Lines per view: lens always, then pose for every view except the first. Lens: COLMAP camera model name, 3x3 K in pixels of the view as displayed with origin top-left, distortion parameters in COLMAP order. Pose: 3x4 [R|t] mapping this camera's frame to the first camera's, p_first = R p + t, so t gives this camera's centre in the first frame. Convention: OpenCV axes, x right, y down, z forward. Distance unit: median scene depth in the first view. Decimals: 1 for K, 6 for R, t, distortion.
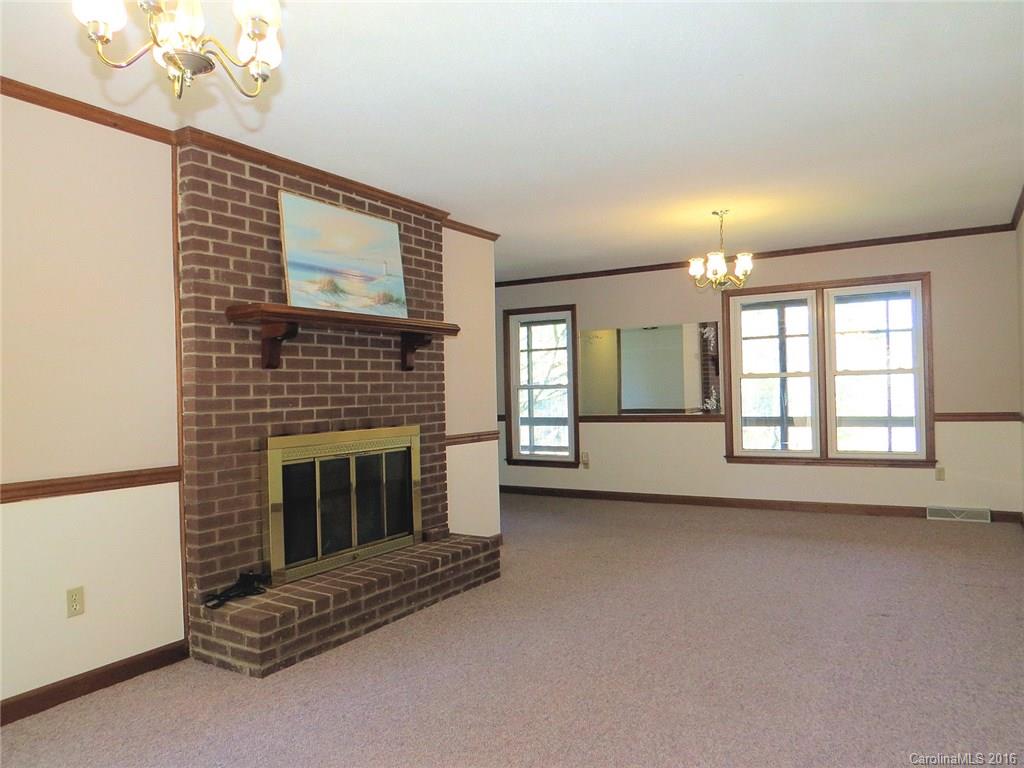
lens RADIAL K [[726.3, 0, 512.9], [0, 726.3, 389.2], [0, 0, 1]] dist [-0.038420, 0.010746]
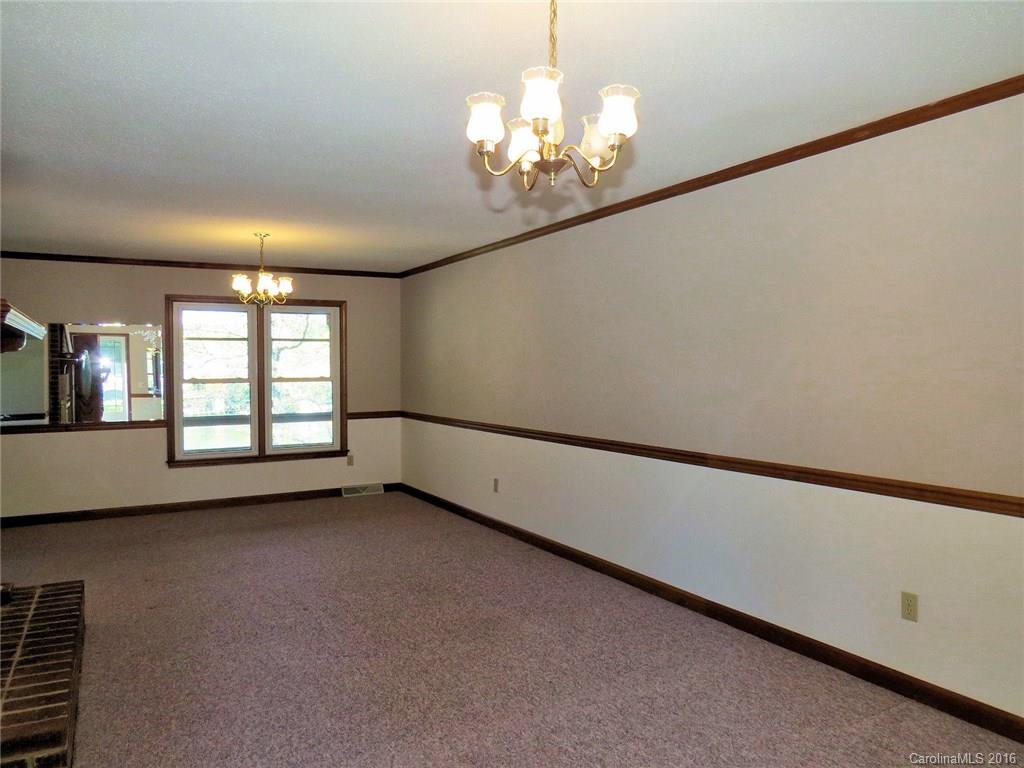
lens RADIAL K [[726.3, 0, 513.8], [0, 726.3, 384.2], [0, 0, 1]] dist [-0.038420, 0.010746]
pose [[0.492824, 0.000539, 0.870129, -0.378208], [-0.005895, 0.999979, 0.002719, -0.021914], [-0.870109, -0.006470, 0.492817, 0.110791]]
